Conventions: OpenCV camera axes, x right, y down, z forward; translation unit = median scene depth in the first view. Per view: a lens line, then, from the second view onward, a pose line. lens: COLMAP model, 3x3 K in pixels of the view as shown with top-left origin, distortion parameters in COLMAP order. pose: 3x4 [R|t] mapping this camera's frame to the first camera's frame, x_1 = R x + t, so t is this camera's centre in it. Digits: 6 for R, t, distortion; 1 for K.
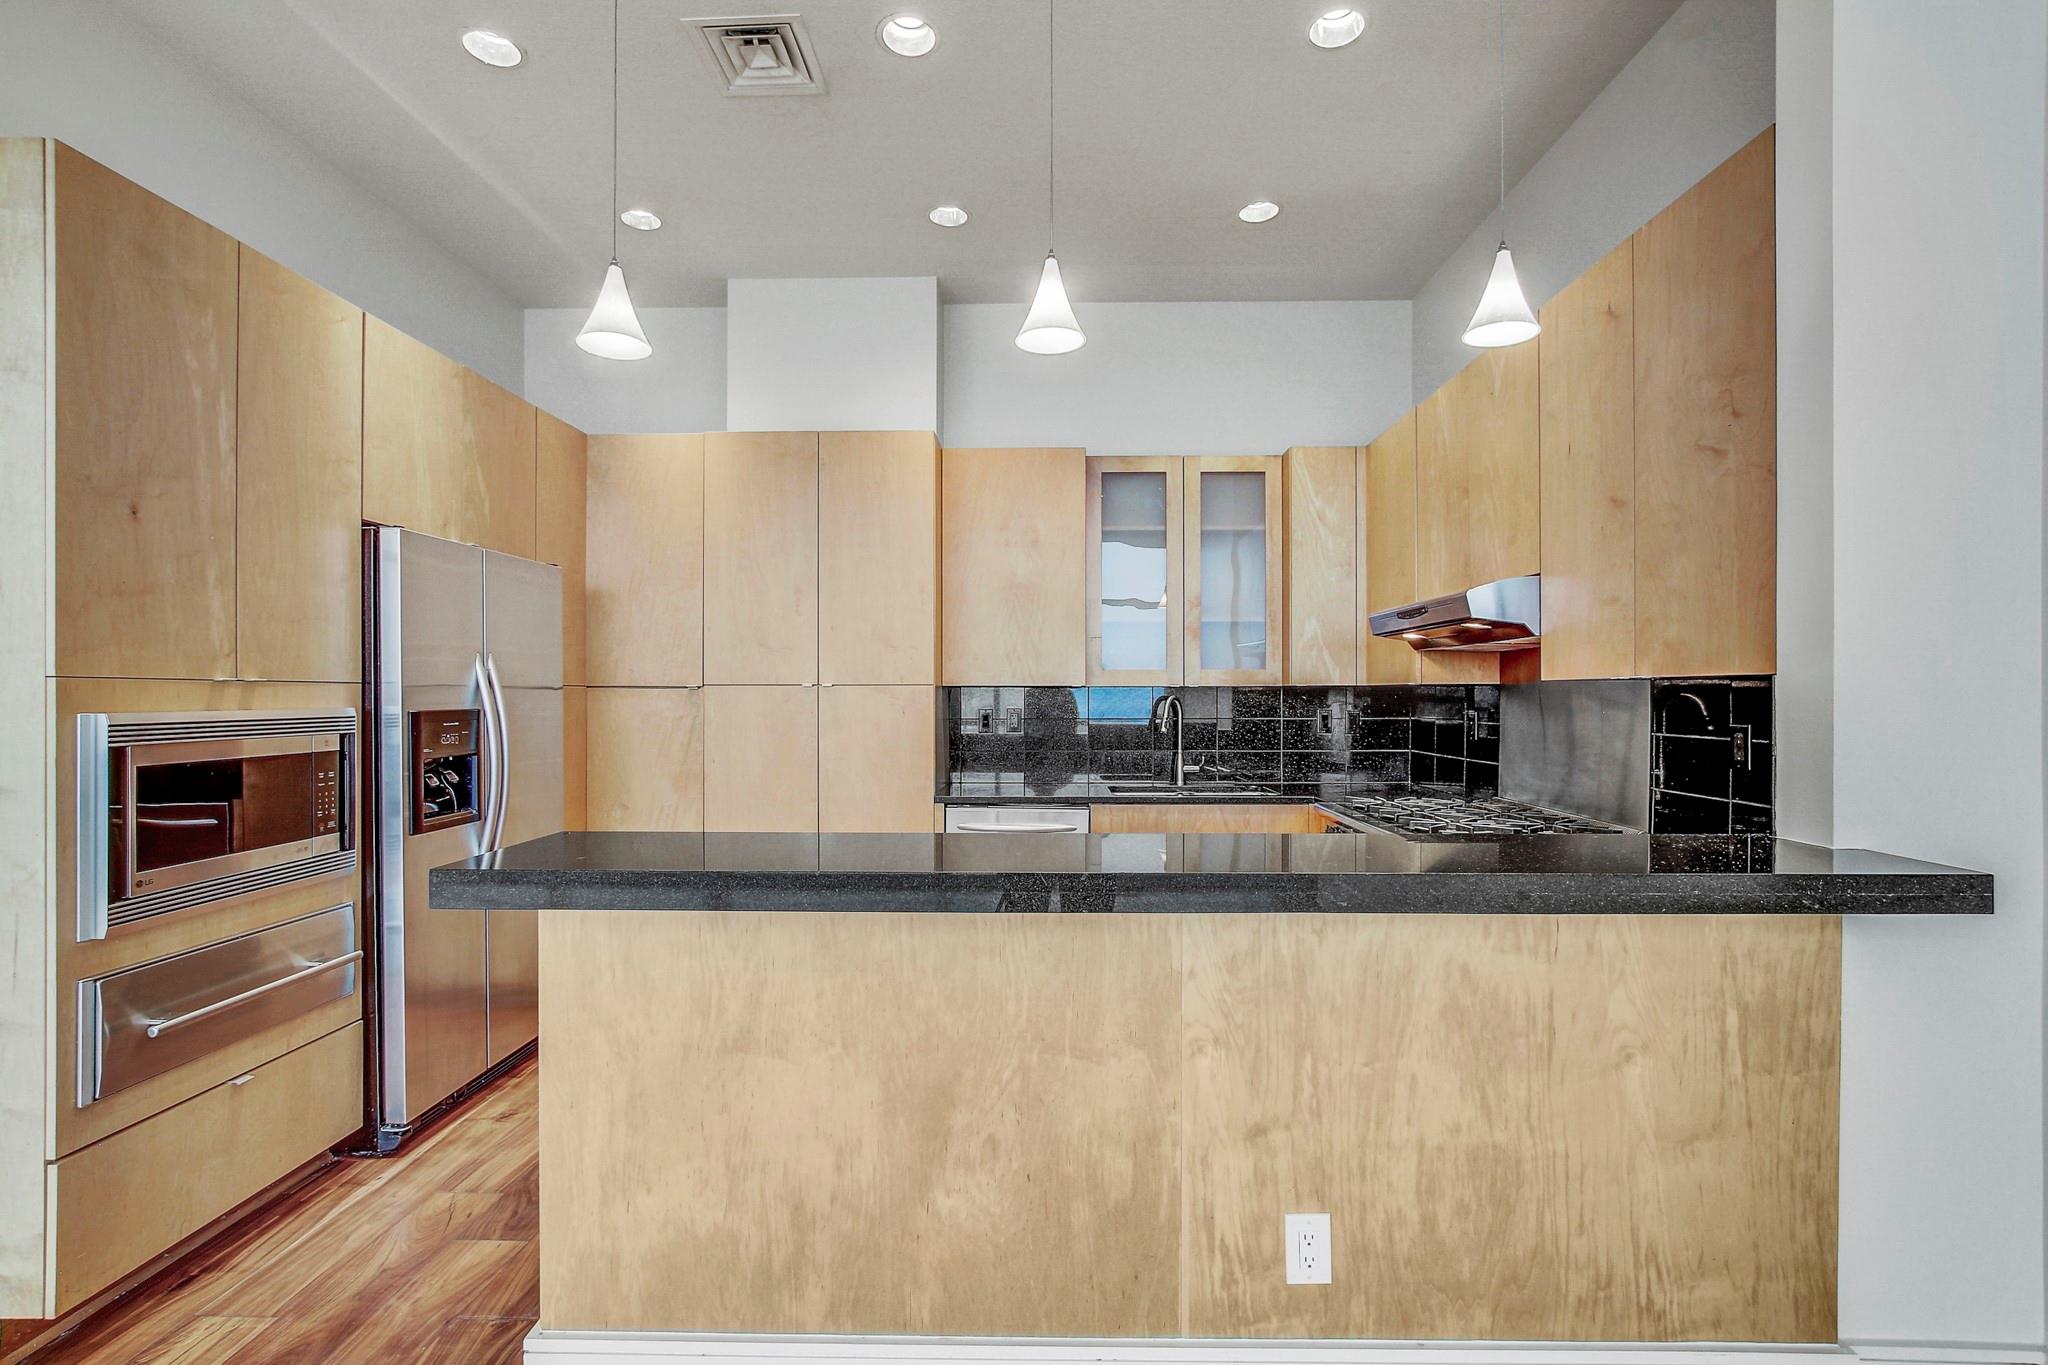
lens RADIAL K [[943.4, 0, 1027.4], [0, 943.4, 696.3], [0, 0, 1]] dist [-0.014955, 0.005139]
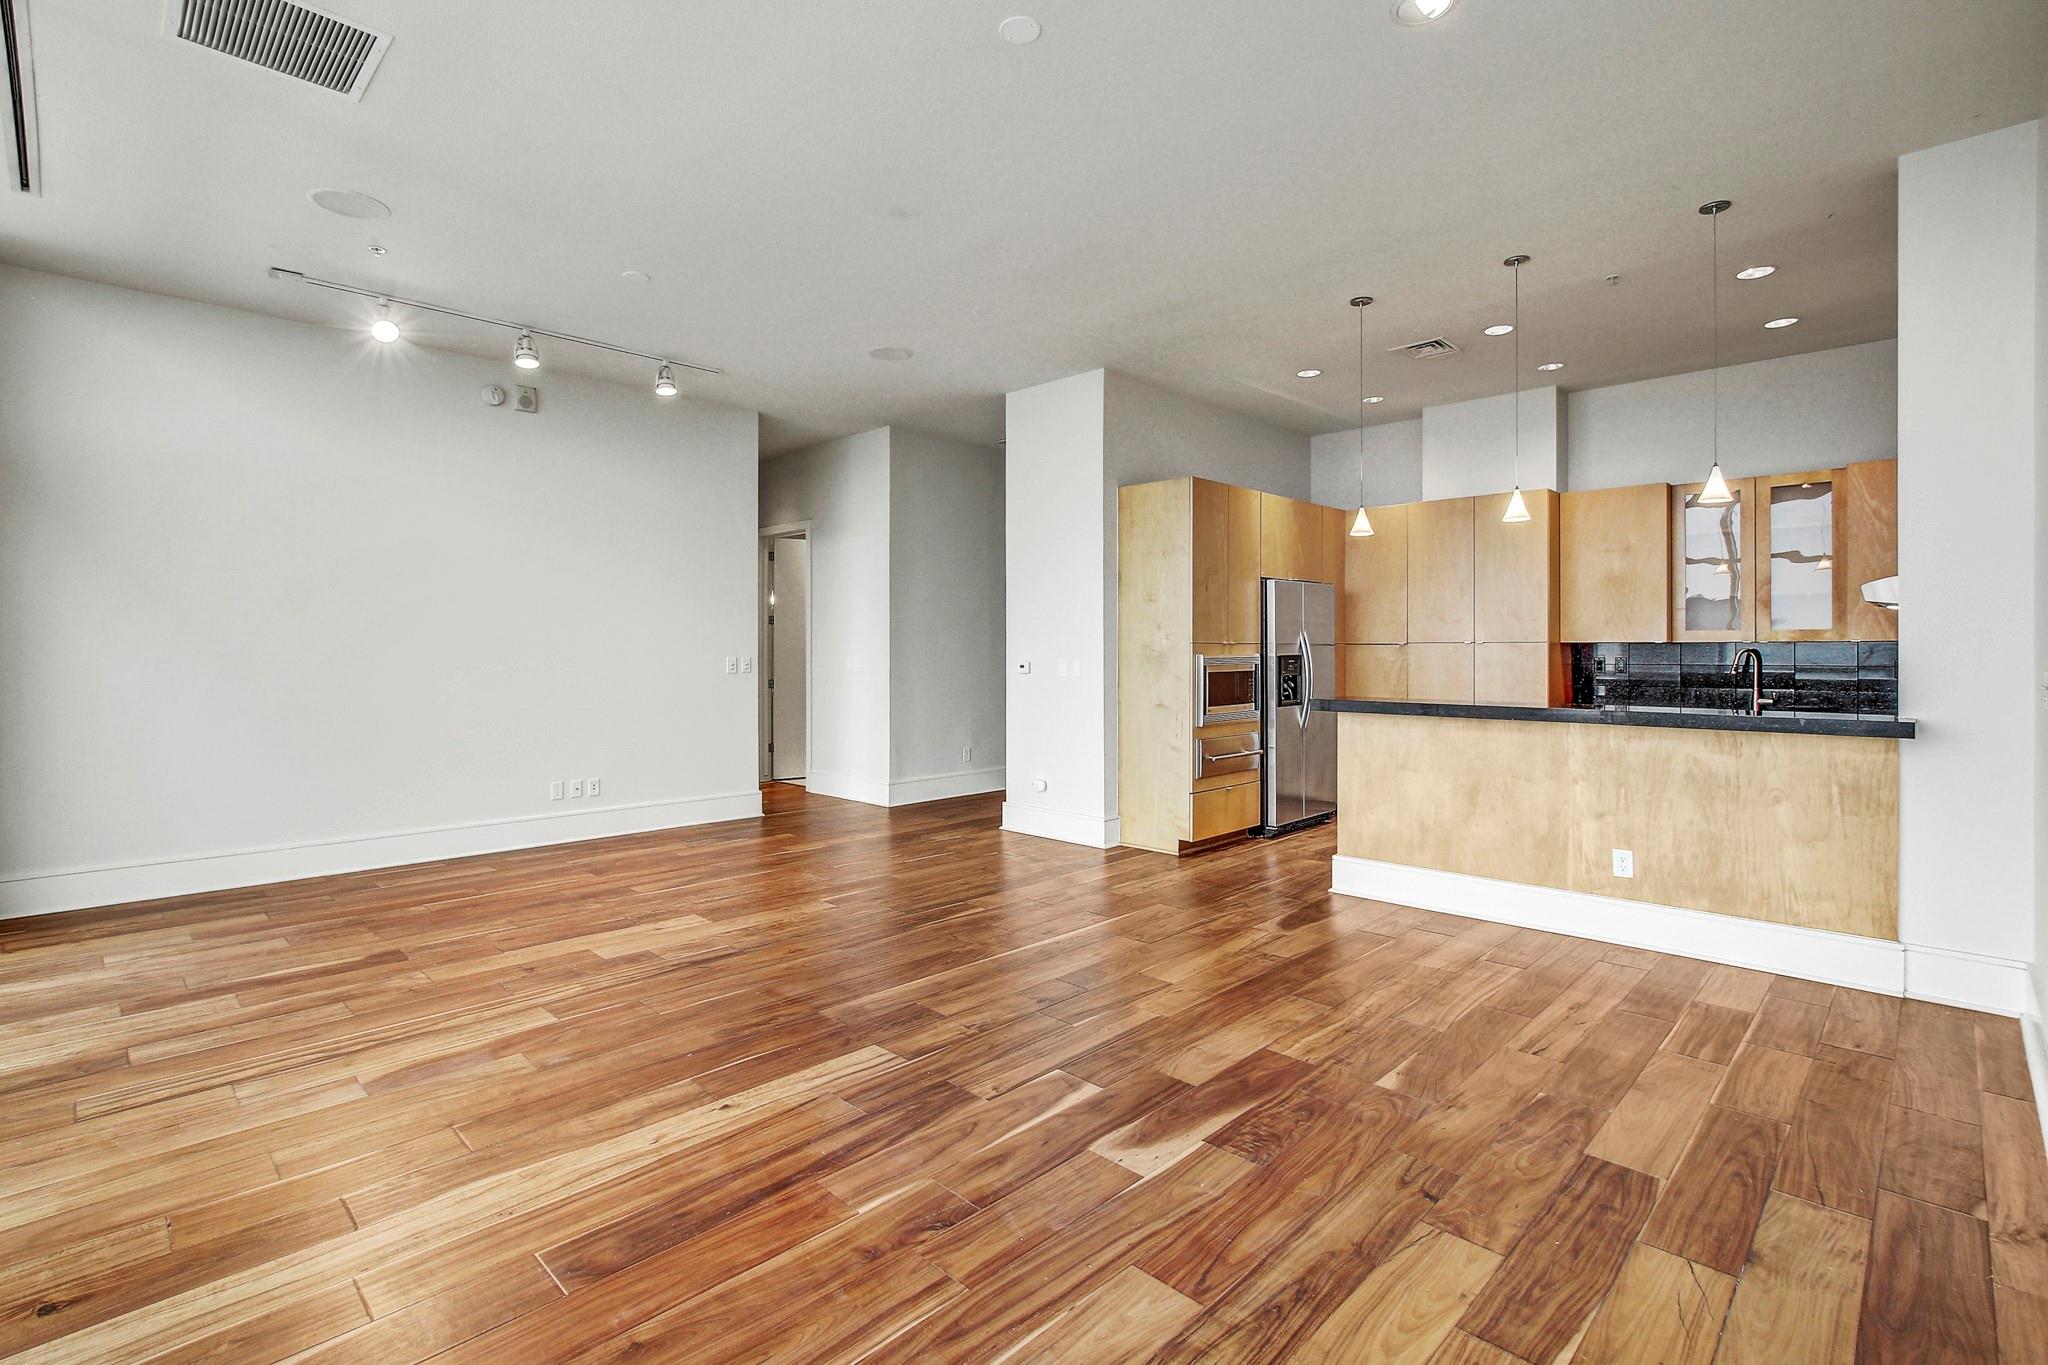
lens RADIAL K [[943.4, 0, 1024.5], [0, 943.4, 659.2], [0, 0, 1]] dist [-0.014955, 0.005139]
pose [[0.731662, 0.006466, -0.681636, 0.674931], [0.001001, 0.999944, 0.010559, -0.001122], [0.681666, -0.008408, 0.731615, -1.591046]]
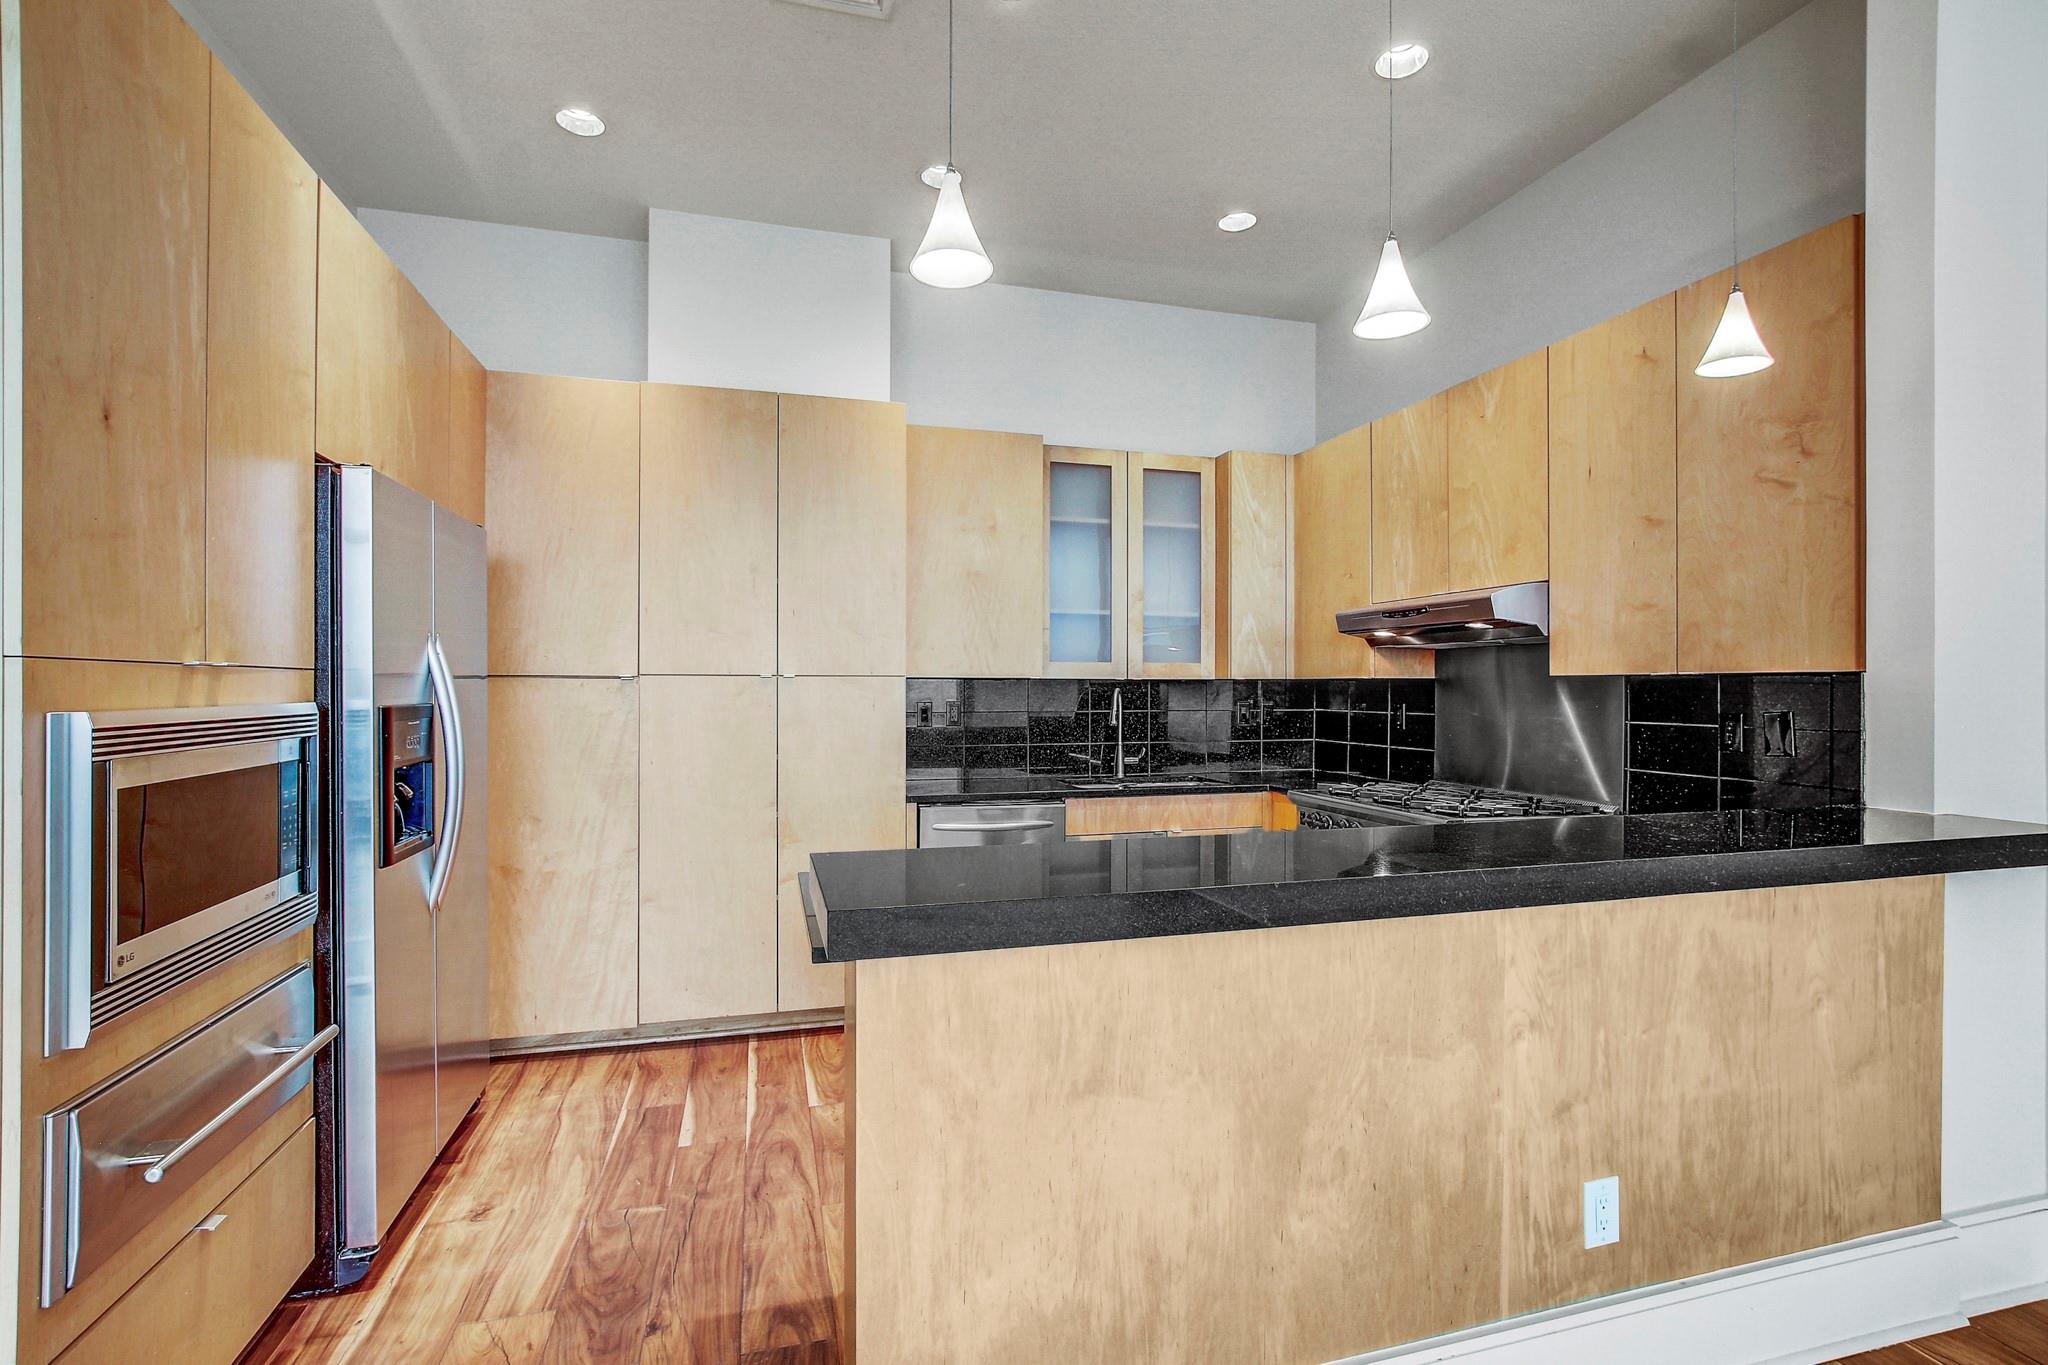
lens RADIAL K [[943.4, 0, 1022.9], [0, 943.4, 687.3], [0, 0, 1]] dist [-0.014955, 0.005139]
pose [[0.955439, 0.002332, 0.295181, -0.504075], [-0.001932, 0.999997, -0.001645, 0.000294], [-0.295183, 0.001001, 0.955440, 0.146122]]
